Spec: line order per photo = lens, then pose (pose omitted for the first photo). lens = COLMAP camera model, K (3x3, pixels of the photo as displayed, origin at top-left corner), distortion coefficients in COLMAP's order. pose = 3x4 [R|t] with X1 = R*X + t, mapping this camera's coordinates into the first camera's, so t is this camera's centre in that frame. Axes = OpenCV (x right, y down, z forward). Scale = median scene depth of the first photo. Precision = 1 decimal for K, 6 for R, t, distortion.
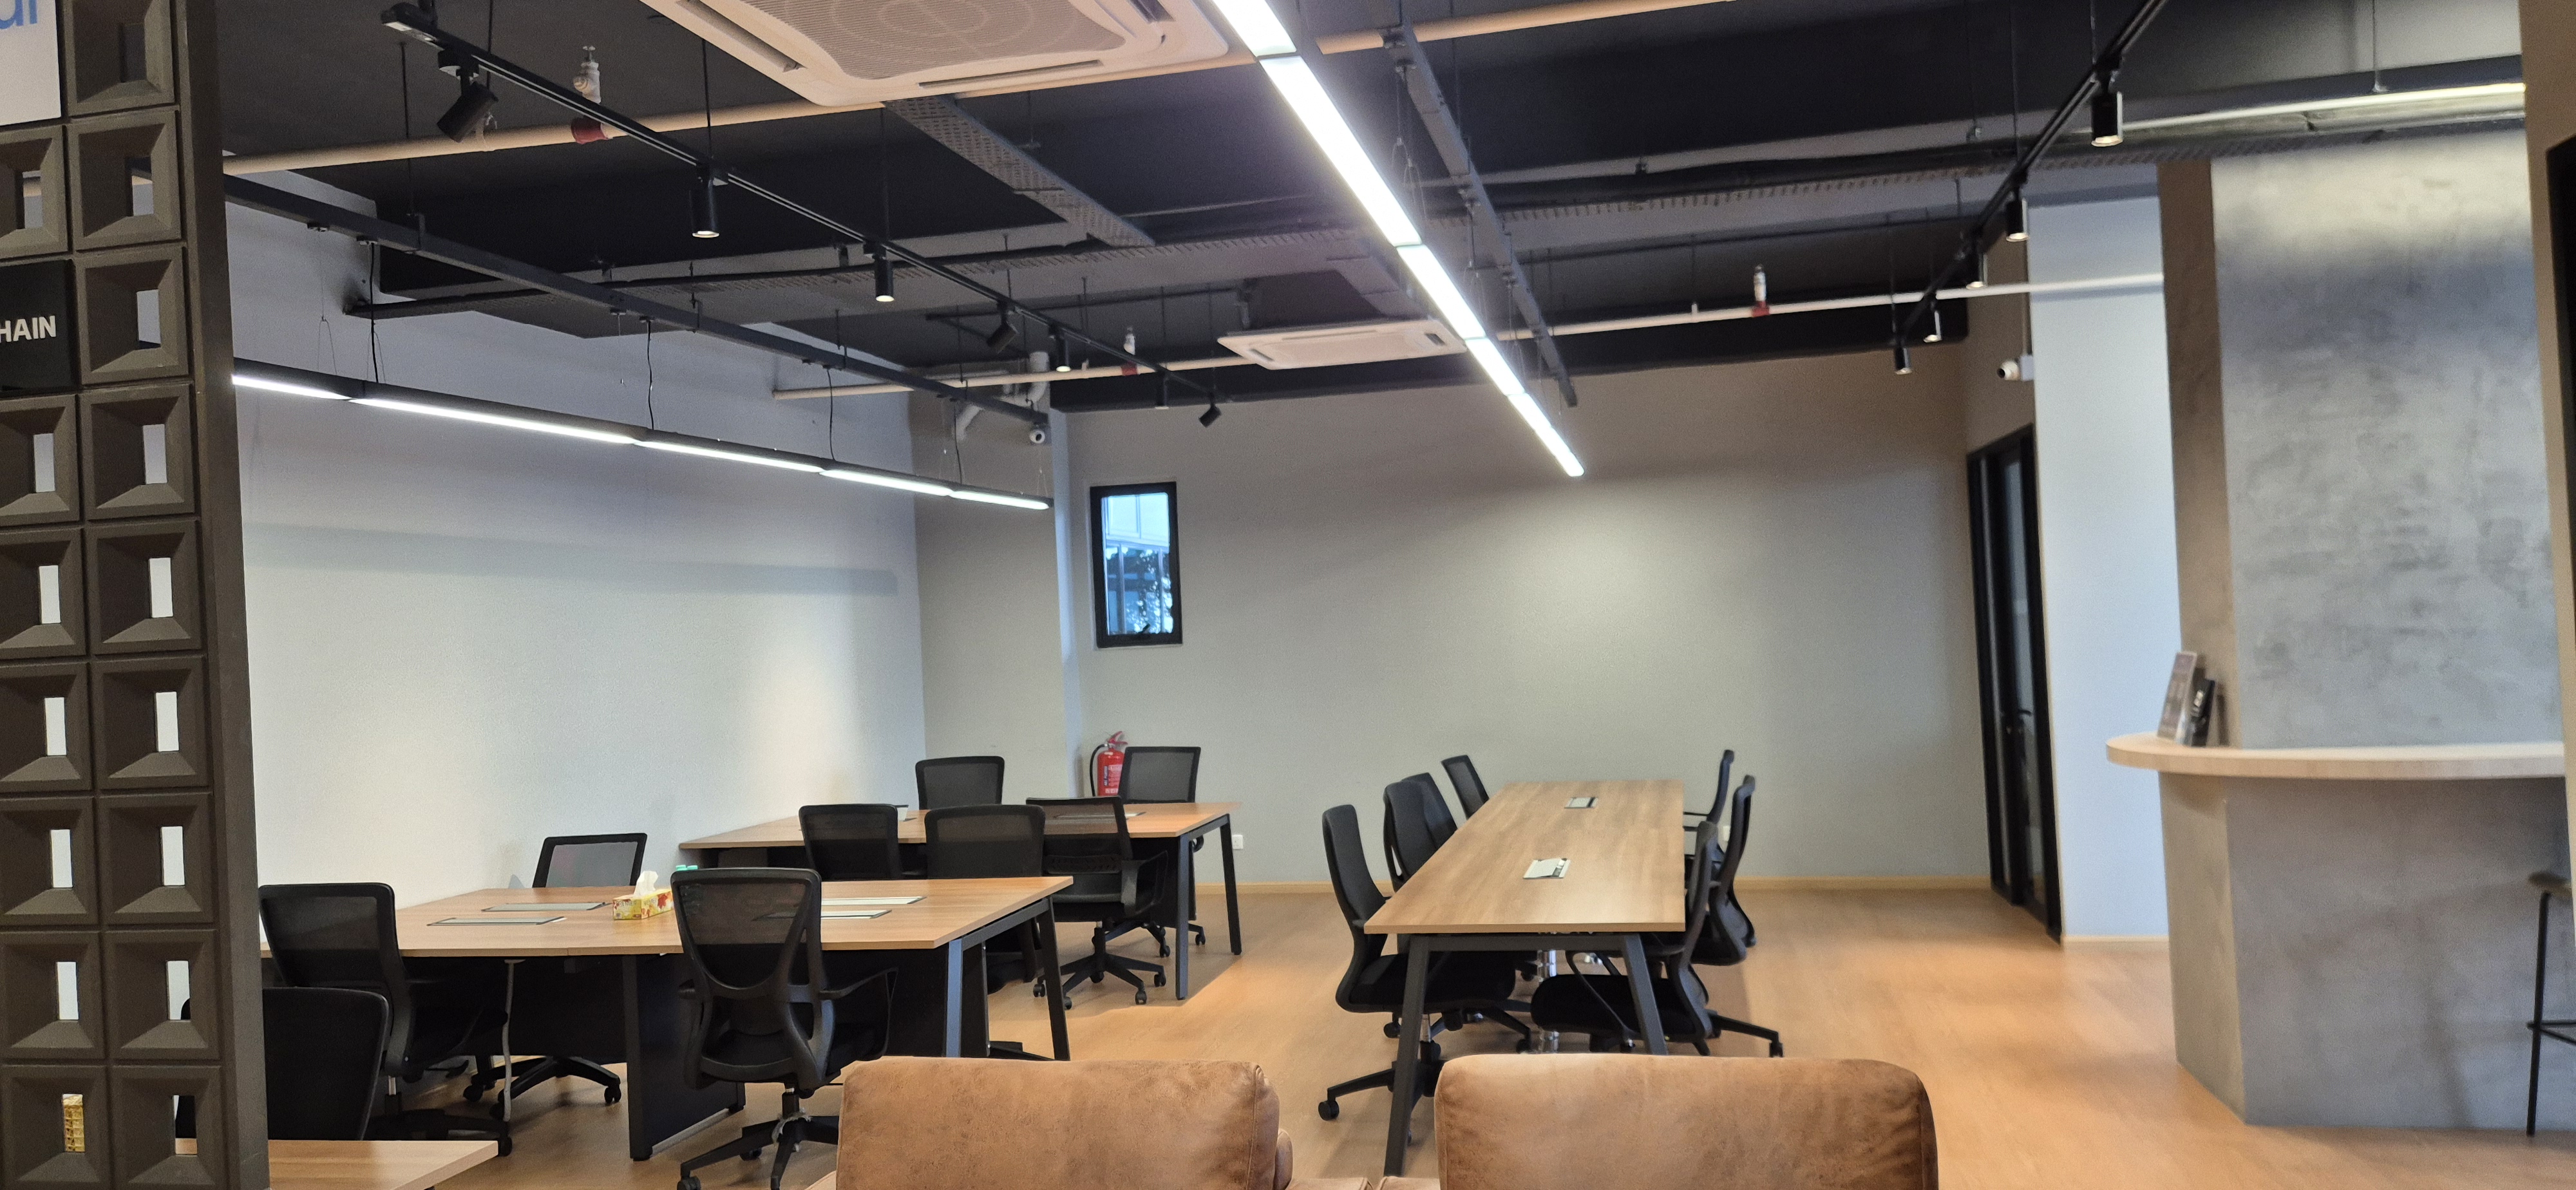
lens RADIAL K [[1700.2, 0, 1288.0], [0, 1700.2, 595.0], [0, 0, 1]] dist [0.055744, -0.002448]
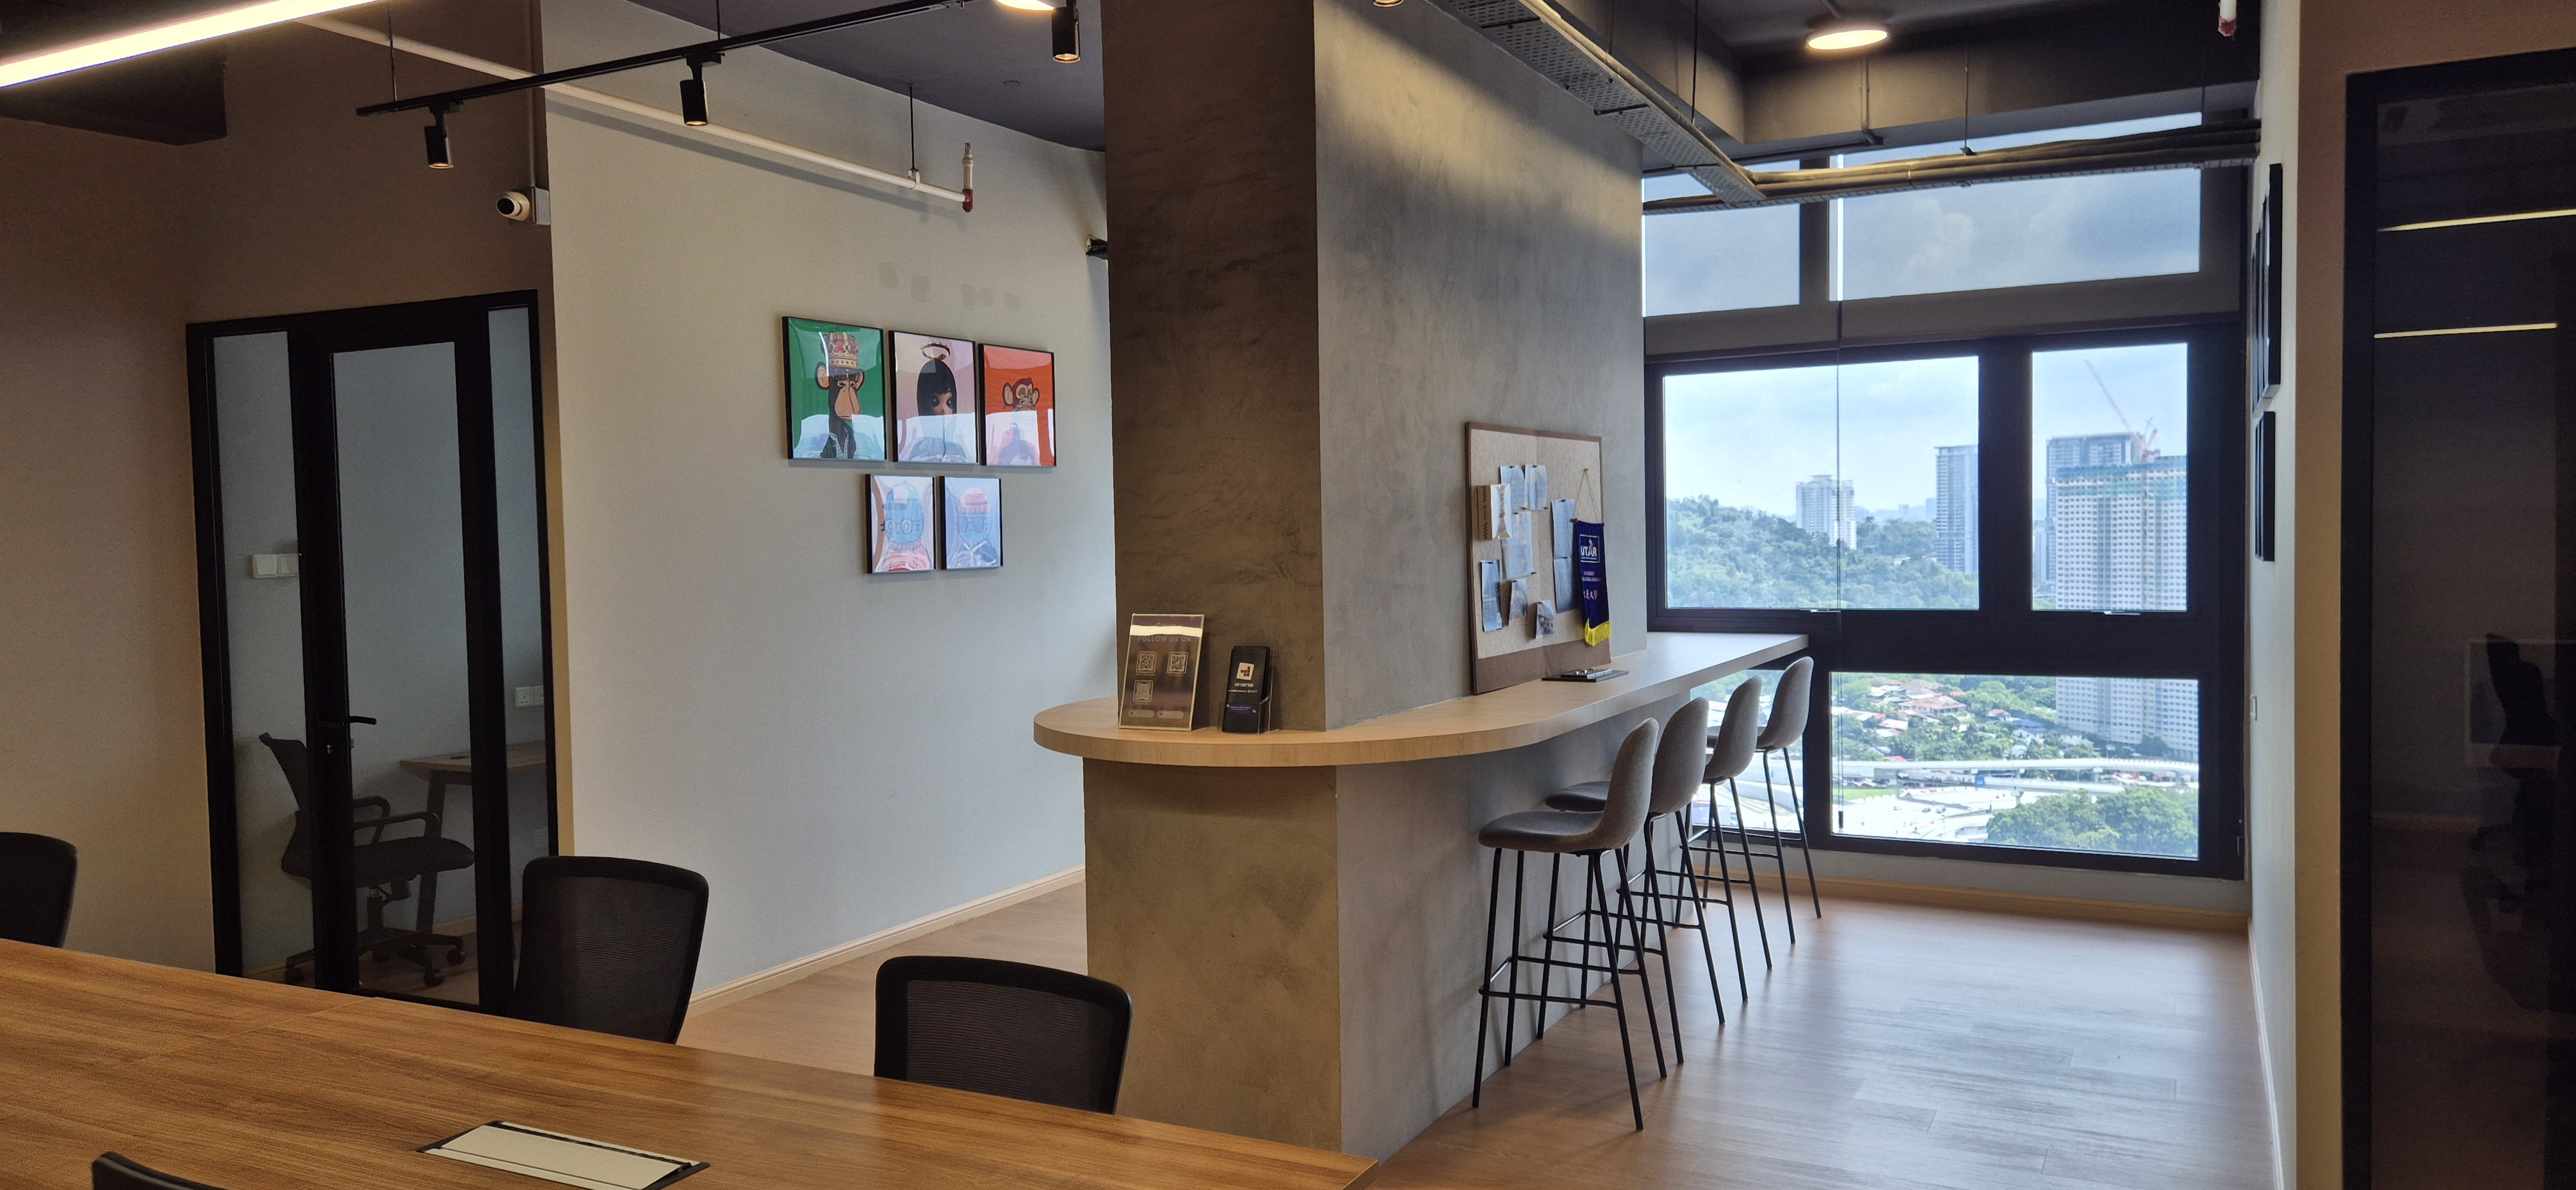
lens RADIAL K [[1700.2, 0, 1288.0], [0, 1700.2, 595.0], [0, 0, 1]] dist [0.055744, -0.002448]
pose [[0.259899, 0.006279, 0.965615, -0.193488], [-0.014064, 0.999897, -0.002716, 0.024064], [-0.965533, -0.012874, 0.259960, 0.703190]]
